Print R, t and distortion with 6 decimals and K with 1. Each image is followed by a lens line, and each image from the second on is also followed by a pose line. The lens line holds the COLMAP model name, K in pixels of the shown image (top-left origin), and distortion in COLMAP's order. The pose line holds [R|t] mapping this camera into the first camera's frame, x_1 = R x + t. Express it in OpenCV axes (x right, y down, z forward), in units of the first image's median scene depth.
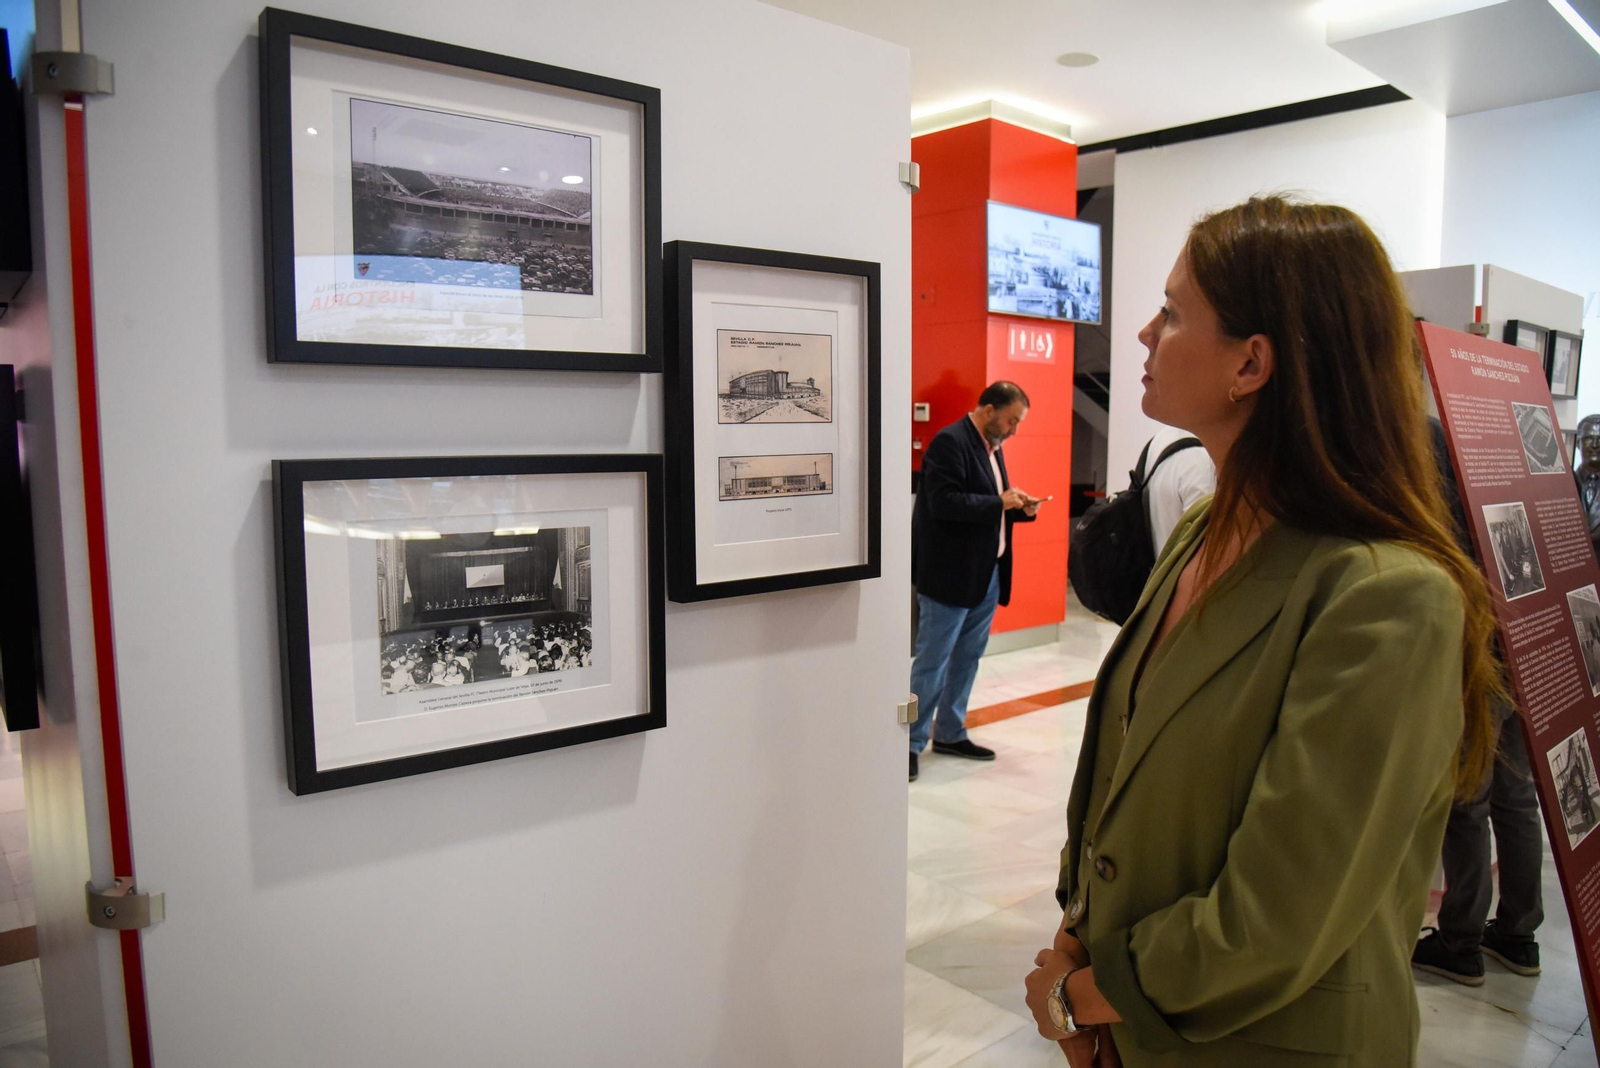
lens RADIAL K [[1136.1, 0, 800.3], [0, 1136.1, 545.3], [0, 0, 1]] dist [-0.084691, 0.022557]
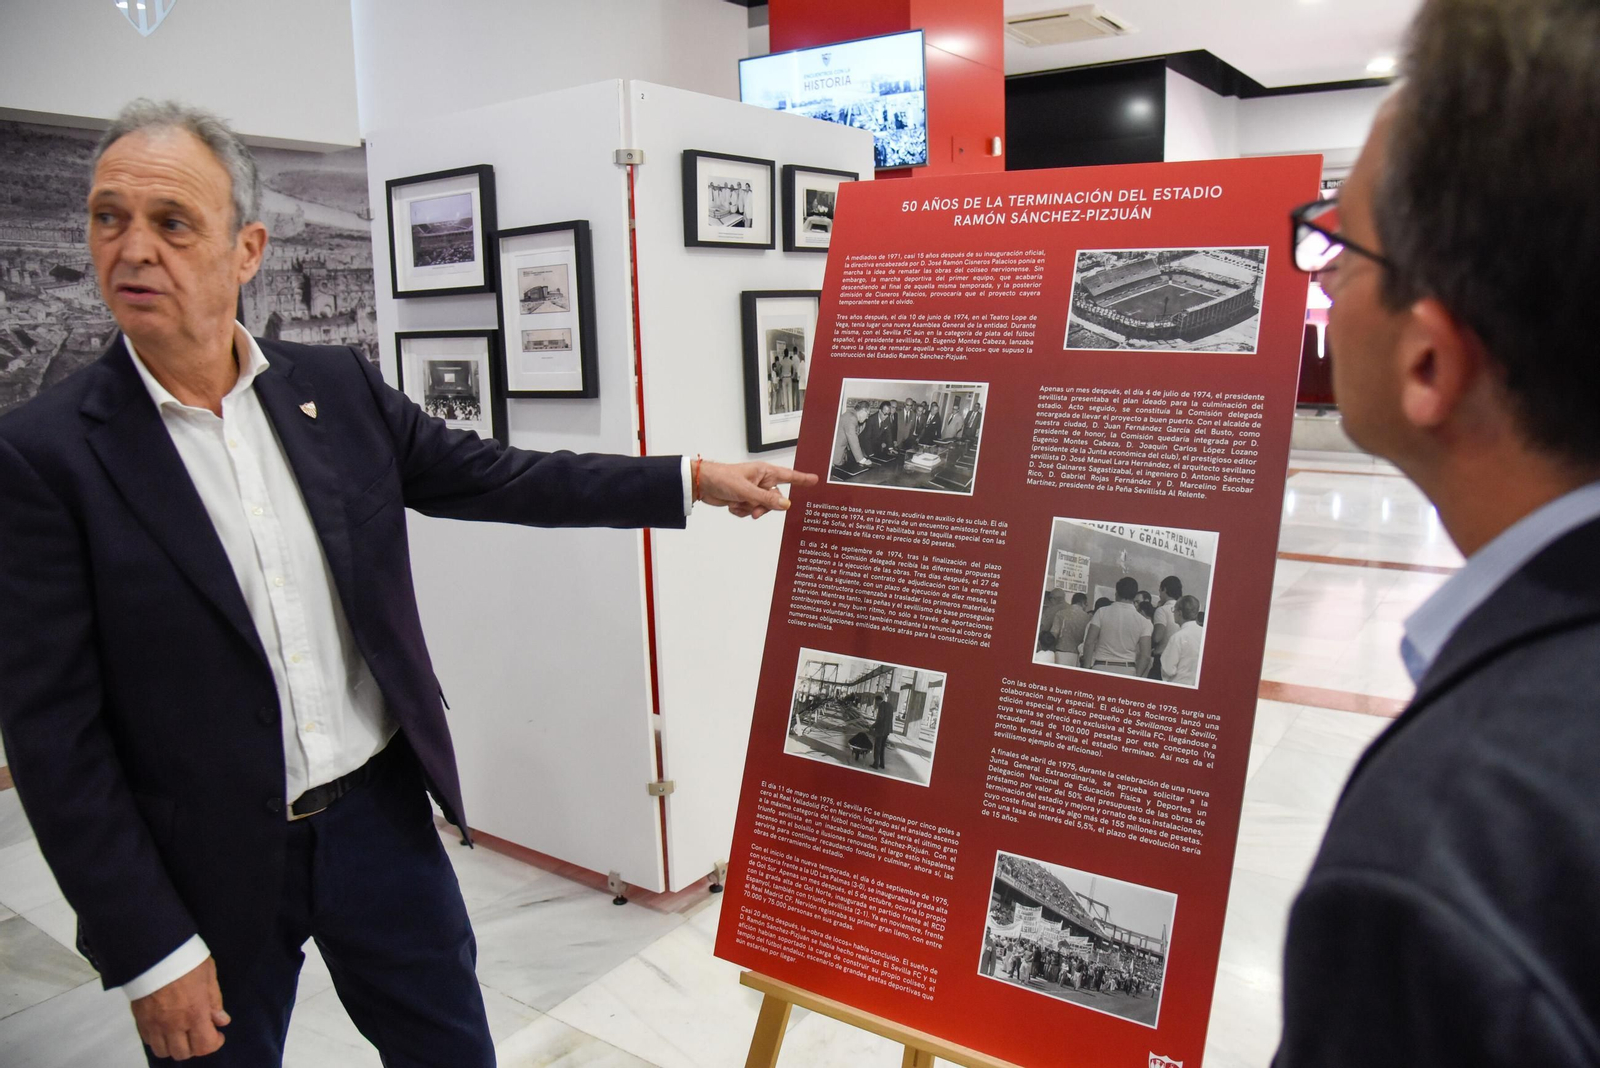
lens RADIAL K [[1136.1, 0, 843.2], [0, 1136.1, 529.6], [0, 0, 1]] dist [-0.084691, 0.022557]
pose [[0.261619, 0.160326, -0.951762, 2.233982], [-0.084664, 0.986118, 0.142841, -0.066764], [0.961451, 0.043210, 0.271561, 1.088720]]
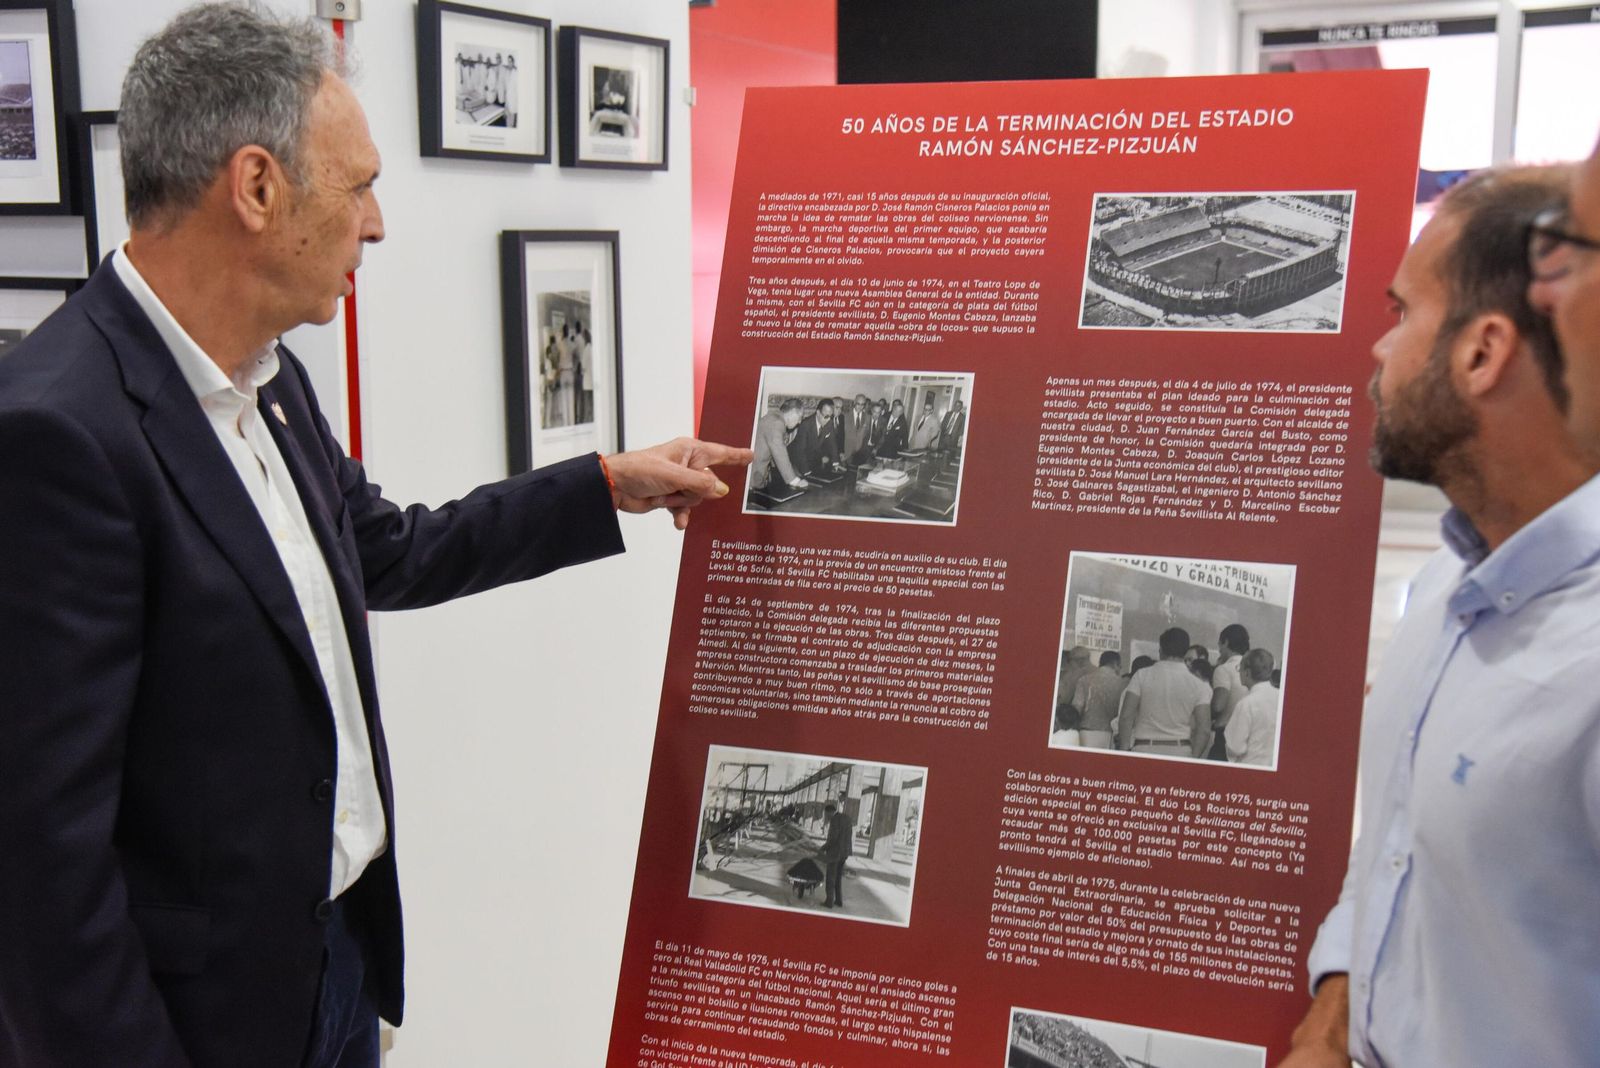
lens RADIAL K [[2181.8, 0, 792.5], [0, 2181.8, 546.1], [0, 0, 1]] dist [0.241151, 0.000000]
pose [[0.401604, 0.102913, -0.910013, 2.639039], [-0.092986, 0.993113, 0.071275, -0.034572], [0.911081, 0.055995, 0.408408, 0.717567]]
